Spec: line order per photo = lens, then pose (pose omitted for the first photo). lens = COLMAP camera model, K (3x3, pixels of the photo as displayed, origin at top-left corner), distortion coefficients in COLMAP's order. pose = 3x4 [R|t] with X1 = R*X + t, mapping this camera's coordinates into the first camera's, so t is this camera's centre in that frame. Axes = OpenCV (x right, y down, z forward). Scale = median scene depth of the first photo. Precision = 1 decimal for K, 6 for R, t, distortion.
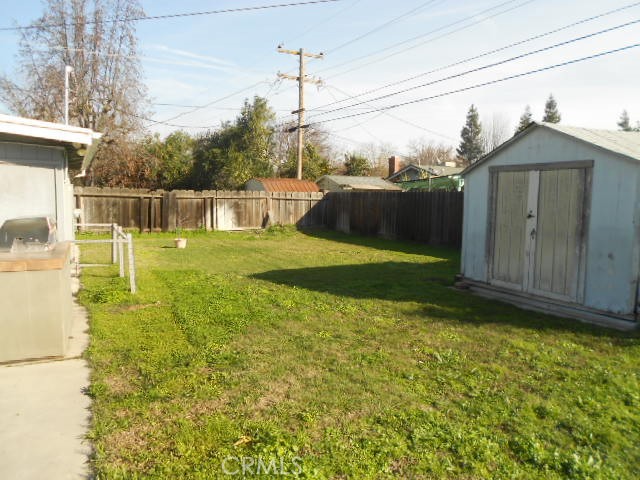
lens RADIAL K [[490.7, 0, 316.4], [0, 490.7, 248.0], [0, 0, 1]] dist [-0.009883, 0.007423]
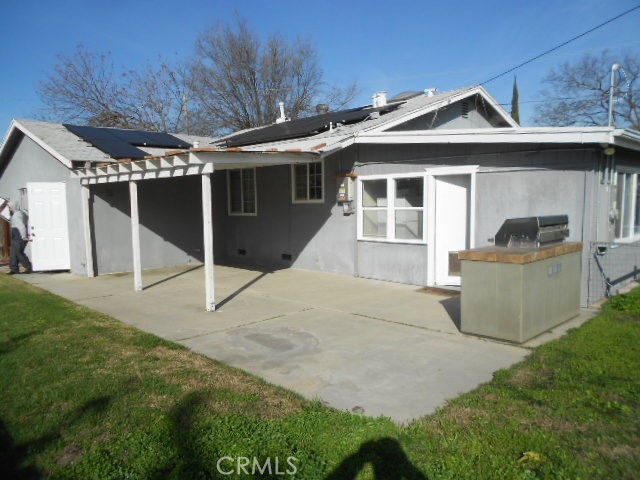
lens RADIAL K [[490.7, 0, 316.4], [0, 490.7, 248.0], [0, 0, 1]] dist [-0.009883, 0.007423]
pose [[0.301308, 0.063572, -0.951405, 0.364669], [-0.071891, 0.996450, 0.043814, -0.007056], [0.950813, 0.055196, 0.304809, 0.213094]]
